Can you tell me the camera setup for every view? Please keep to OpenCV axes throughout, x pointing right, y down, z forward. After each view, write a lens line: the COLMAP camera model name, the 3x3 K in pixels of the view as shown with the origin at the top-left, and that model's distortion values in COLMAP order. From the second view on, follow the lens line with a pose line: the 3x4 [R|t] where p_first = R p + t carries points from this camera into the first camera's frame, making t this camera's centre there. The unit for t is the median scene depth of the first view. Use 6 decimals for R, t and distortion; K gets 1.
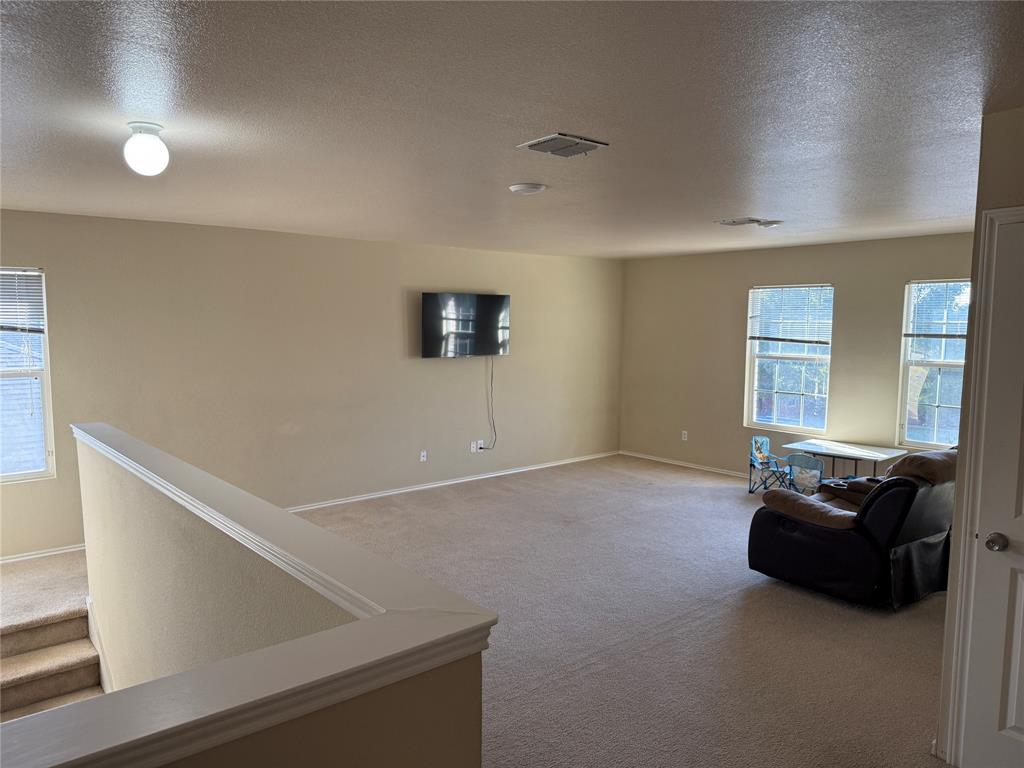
lens RADIAL K [[724.2, 0, 505.0], [0, 724.2, 388.1], [0, 0, 1]] dist [0.054649, -0.043324]
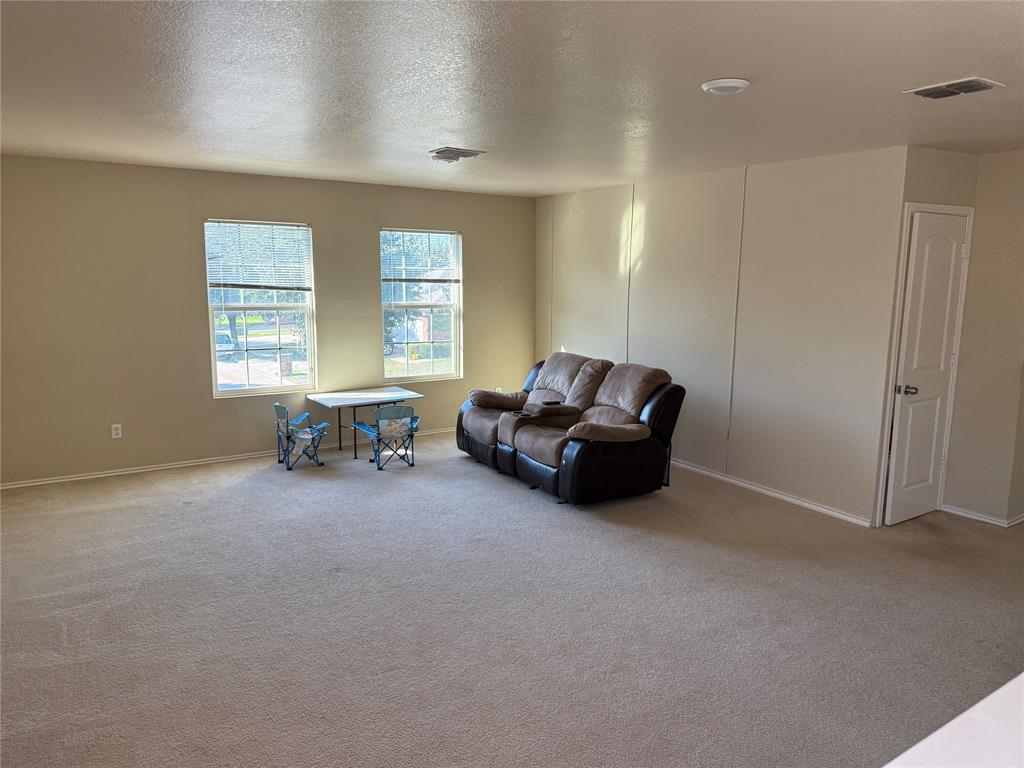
lens RADIAL K [[724.2, 0, 505.5], [0, 724.2, 381.0], [0, 0, 1]] dist [0.054649, -0.043324]
pose [[0.100683, -0.149996, 0.983547, -0.461031], [0.080686, 0.986545, 0.142193, -0.058660], [-0.991641, 0.065041, 0.111431, 0.667303]]
